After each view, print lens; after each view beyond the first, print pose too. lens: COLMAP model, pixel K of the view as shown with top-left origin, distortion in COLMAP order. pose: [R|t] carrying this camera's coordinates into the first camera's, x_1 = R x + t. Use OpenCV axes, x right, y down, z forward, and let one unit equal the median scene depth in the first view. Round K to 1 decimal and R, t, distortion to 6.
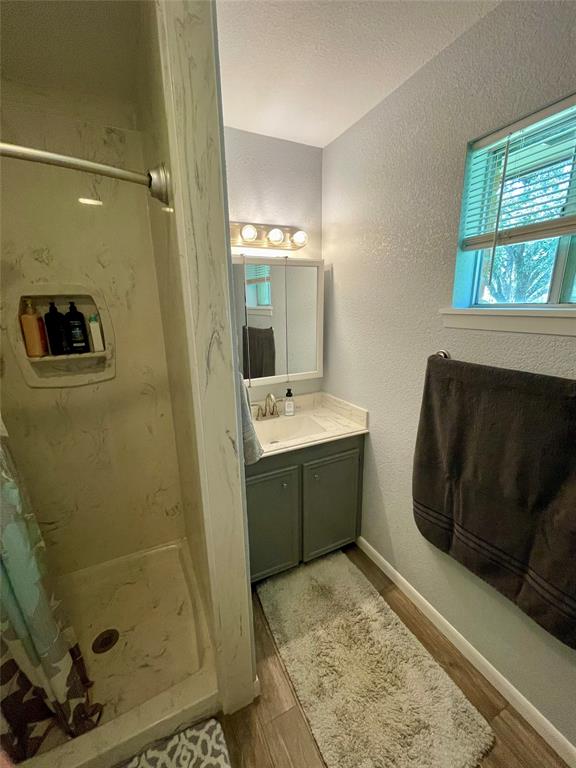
lens RADIAL K [[309.7, 0, 285.8], [0, 309.7, 381.8], [0, 0, 1]] dist [0.000779, -0.000153]
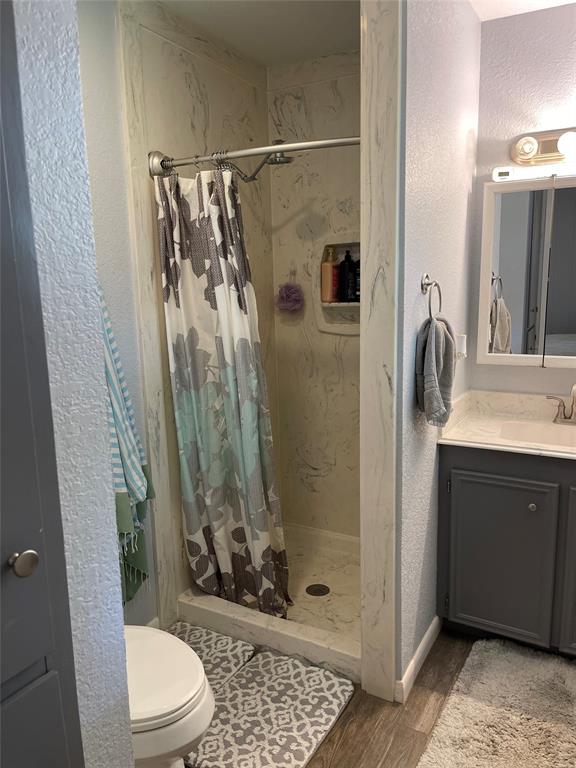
lens RADIAL K [[577.3, 0, 291.1], [0, 577.3, 383.7], [0, 0, 1]] dist [0.012357, -0.007175]
pose [[0.577918, 0.151745, -0.801863, 0.757314], [-0.183954, 0.981496, 0.053159, 0.111658], [0.795092, 0.116784, 0.595139, -0.241990]]
